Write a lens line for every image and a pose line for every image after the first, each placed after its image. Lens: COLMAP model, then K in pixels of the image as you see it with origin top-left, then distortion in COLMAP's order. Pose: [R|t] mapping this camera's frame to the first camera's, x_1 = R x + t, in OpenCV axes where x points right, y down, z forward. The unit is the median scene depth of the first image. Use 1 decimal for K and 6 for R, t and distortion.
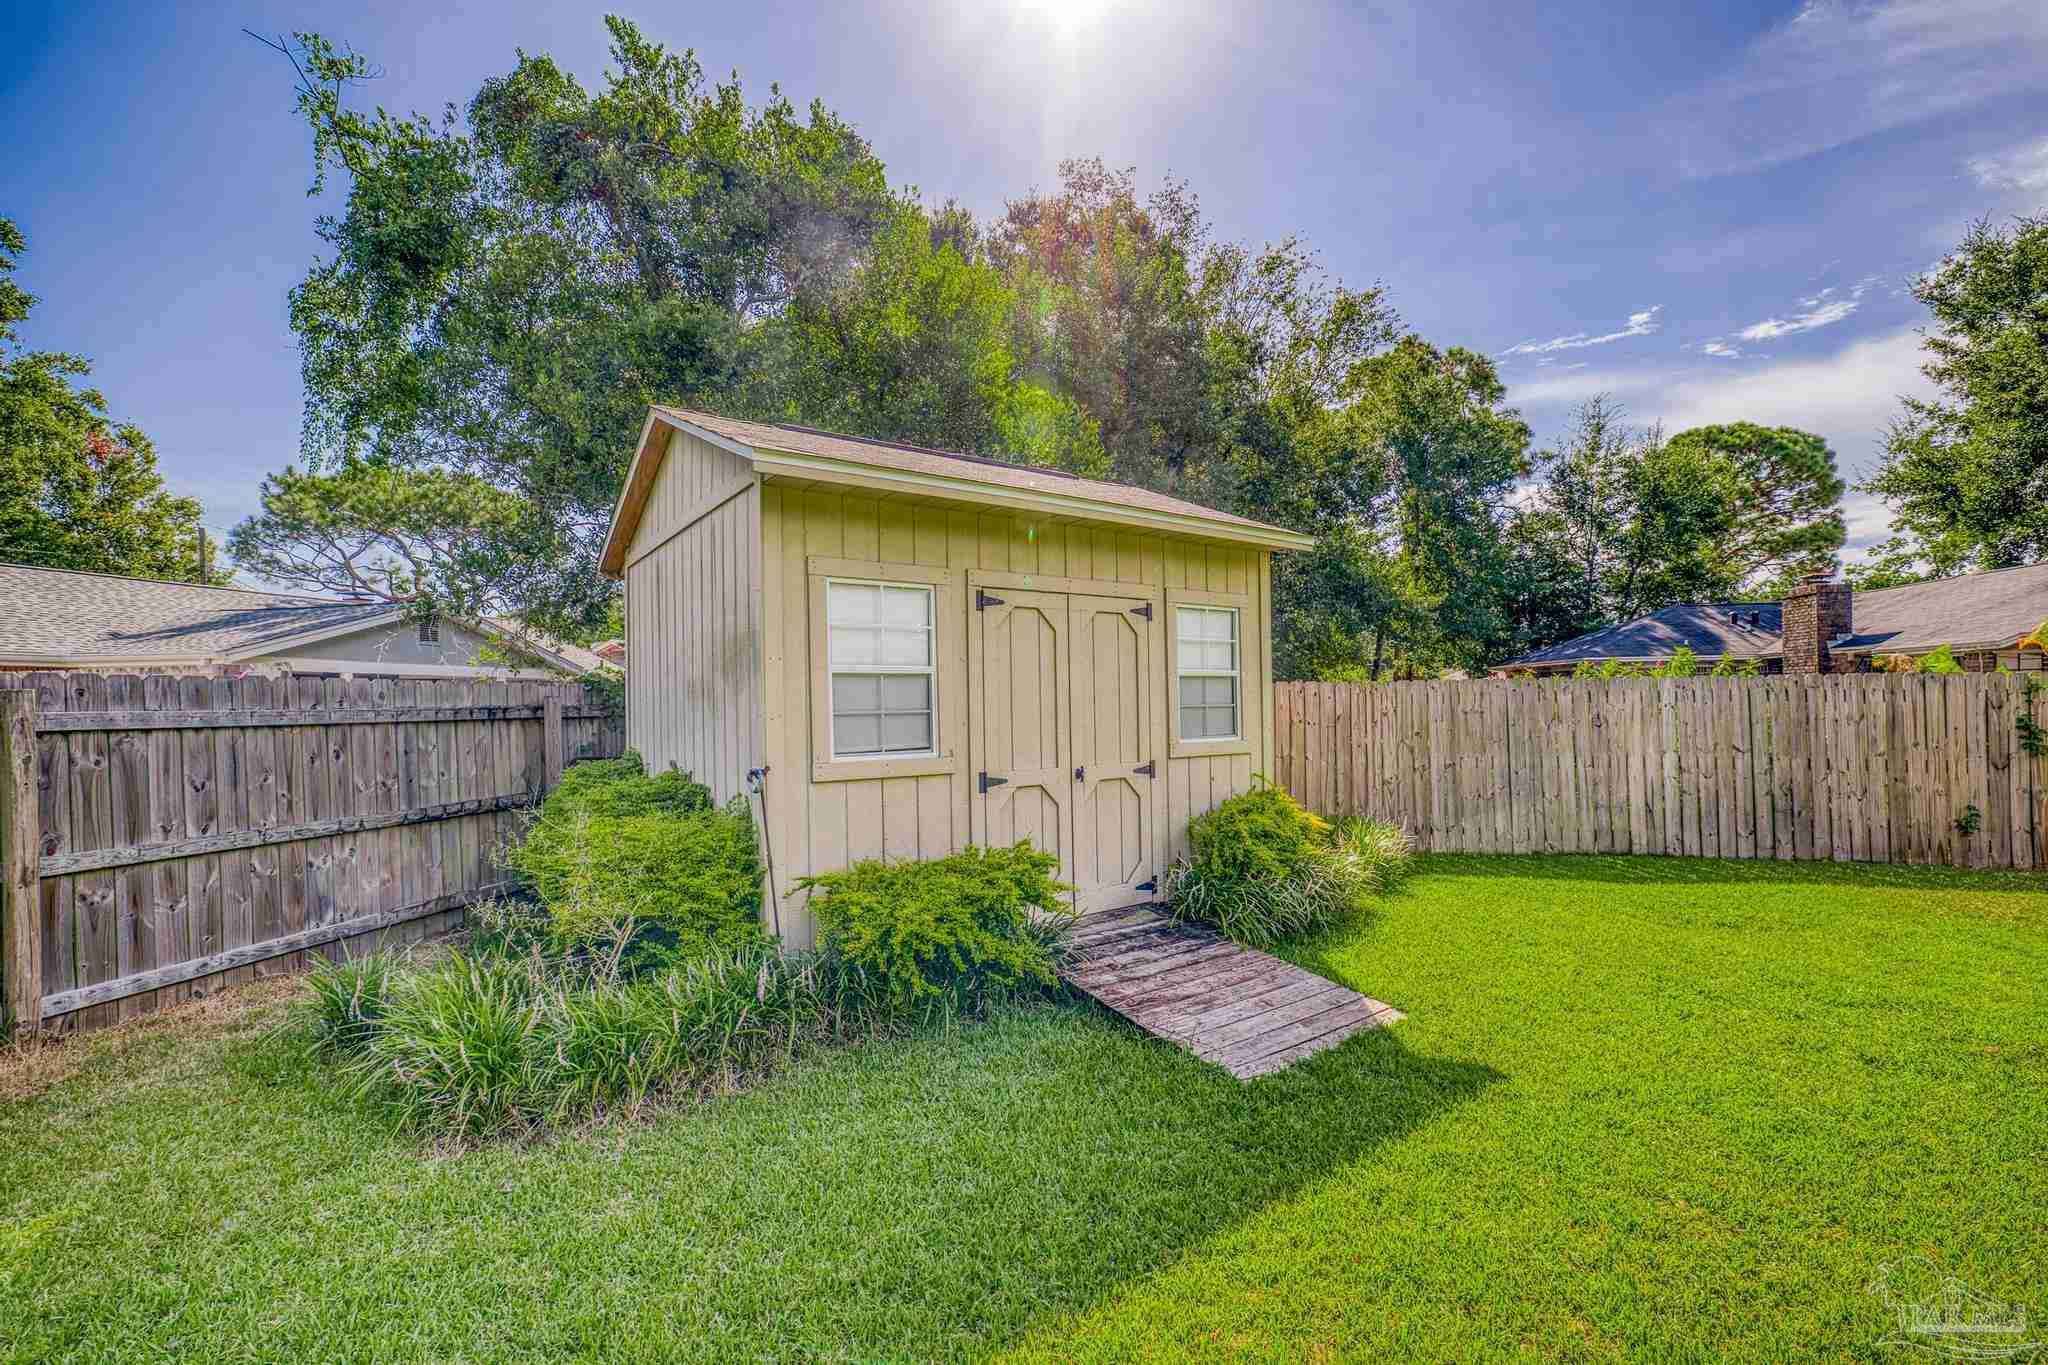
lens RADIAL K [[884.7, 0, 1022.0], [0, 884.7, 697.3], [0, 0, 1]] dist [-0.051095, 0.020838]
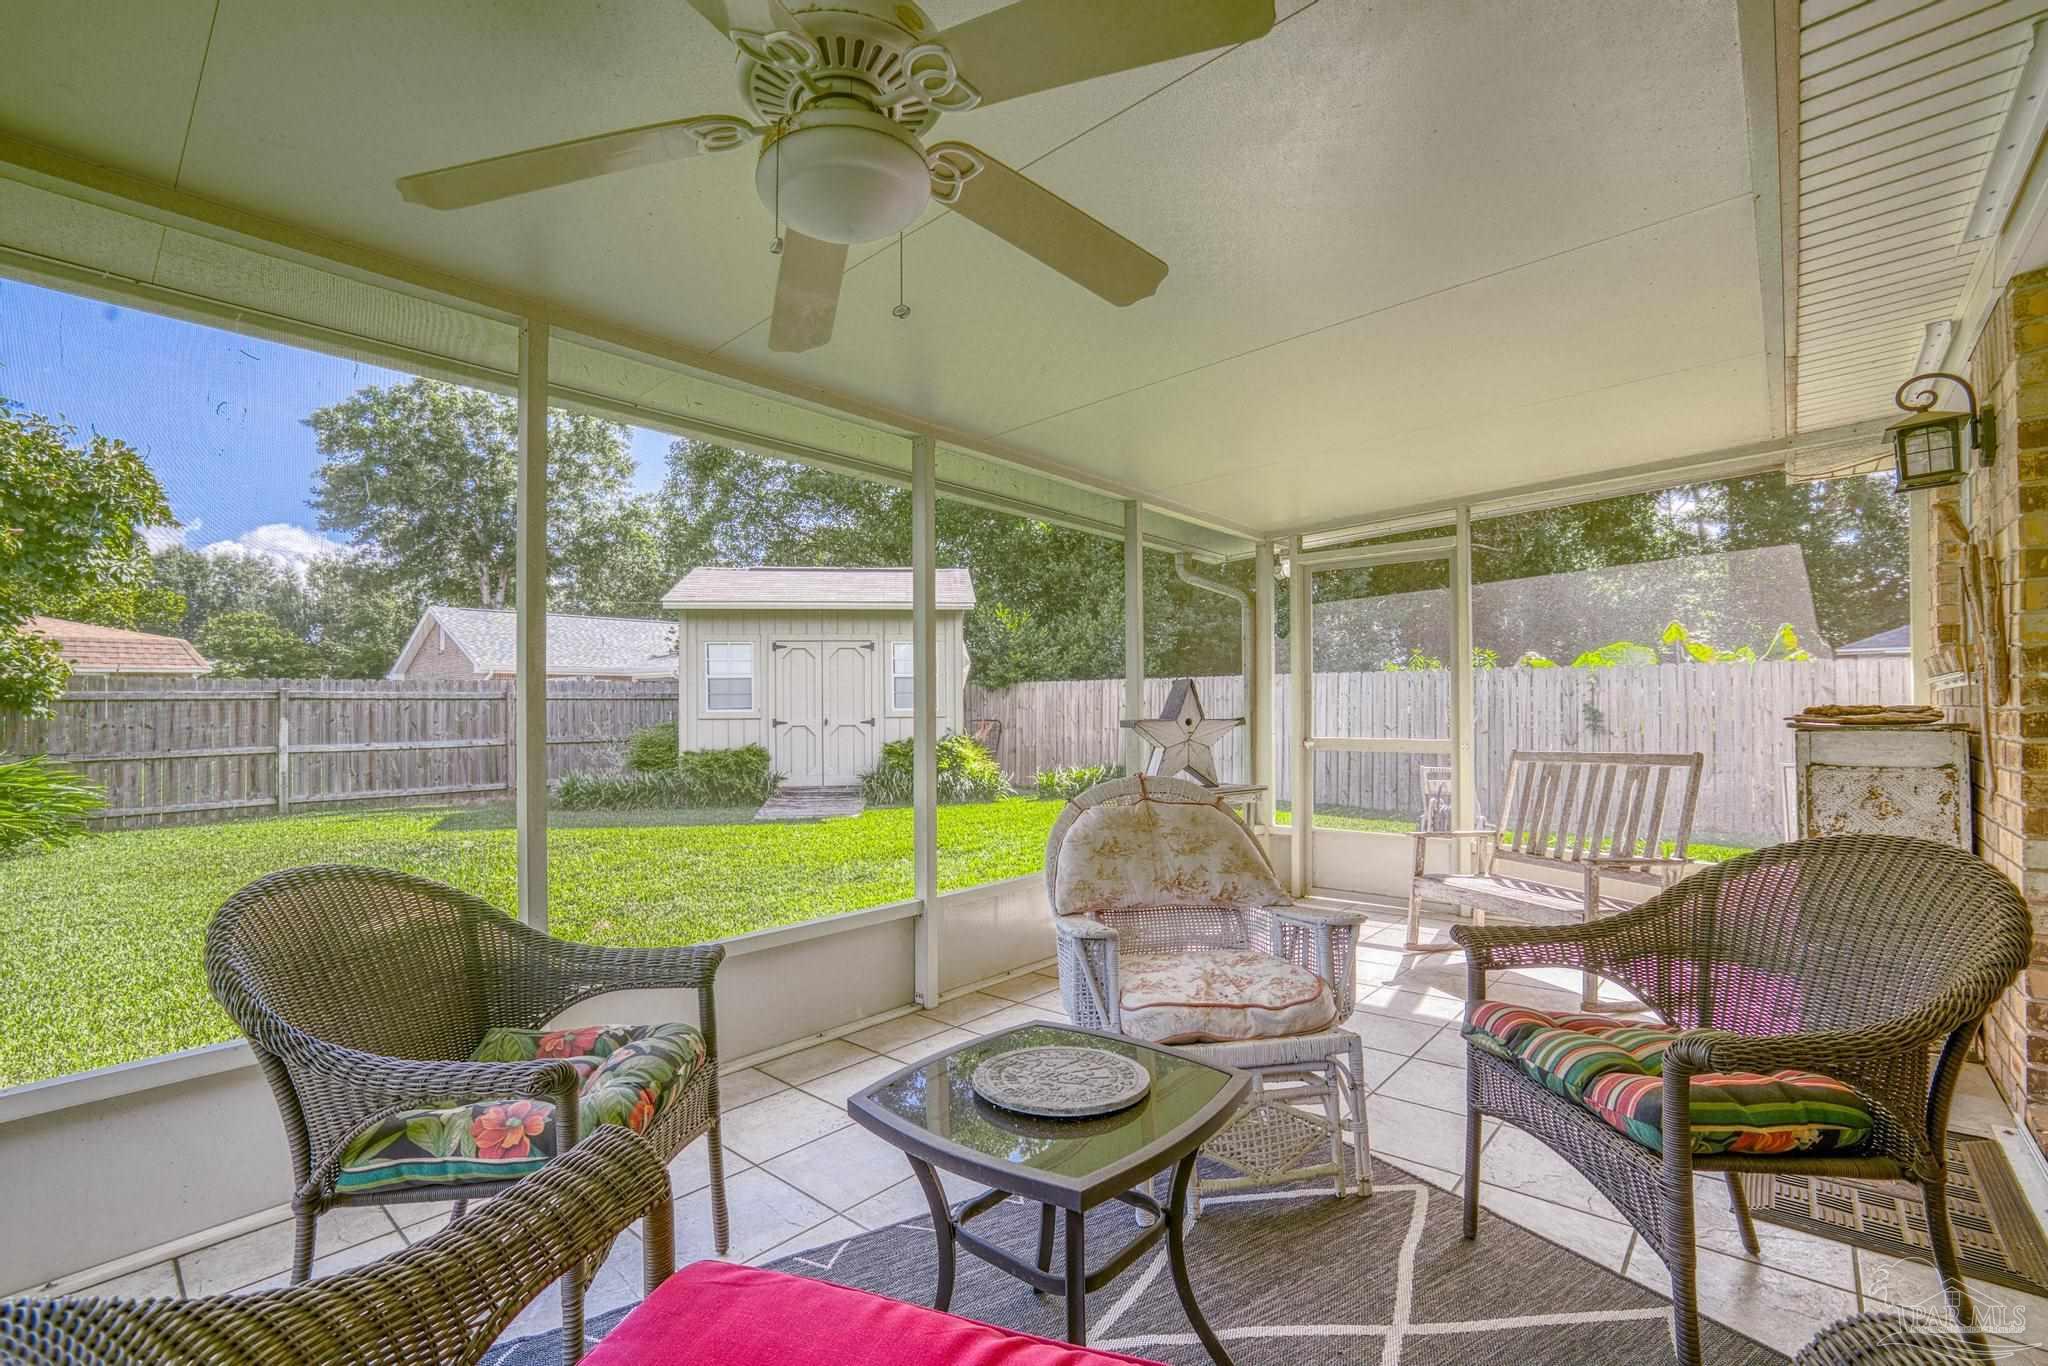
lens RADIAL K [[884.7, 0, 1022.0], [0, 884.7, 697.8], [0, 0, 1]] dist [-0.051095, 0.020838]
pose [[0.871863, 0.001948, -0.489745, 1.689561], [-0.000503, 0.999995, 0.003082, 0.020169], [0.489749, -0.002441, 0.871860, -0.739529]]
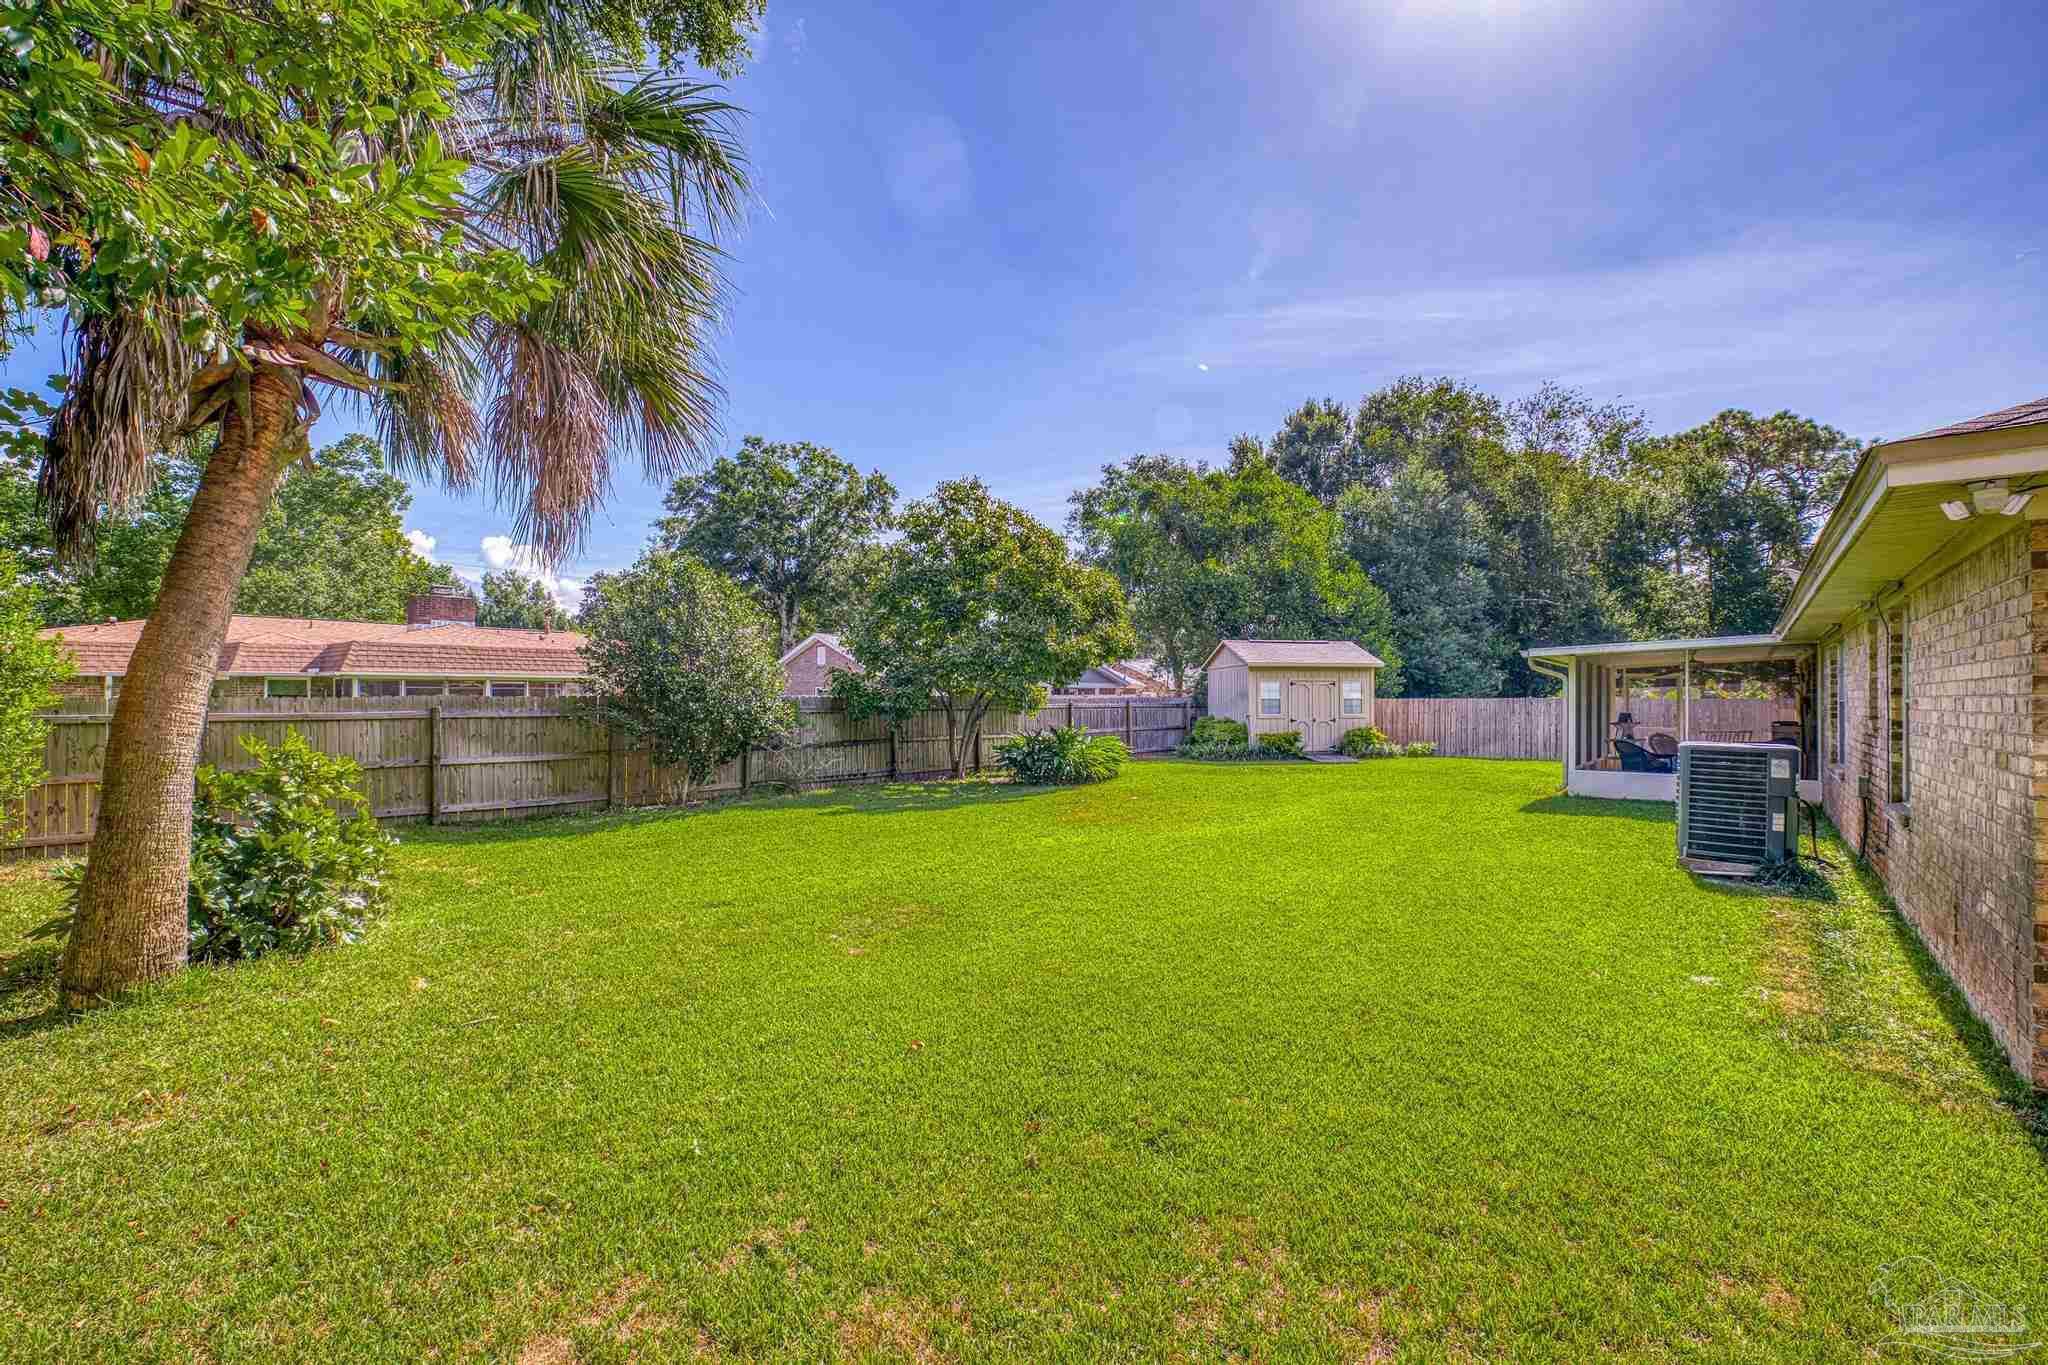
lens RADIAL K [[884.7, 0, 1022.0], [0, 884.7, 697.3], [0, 0, 1]] dist [-0.051095, 0.020838]
pose [[0.889814, 0.008510, -0.456244, 0.842517], [-0.004815, 0.999946, 0.009260, -0.071421], [0.456298, -0.006043, 0.889806, -3.979952]]
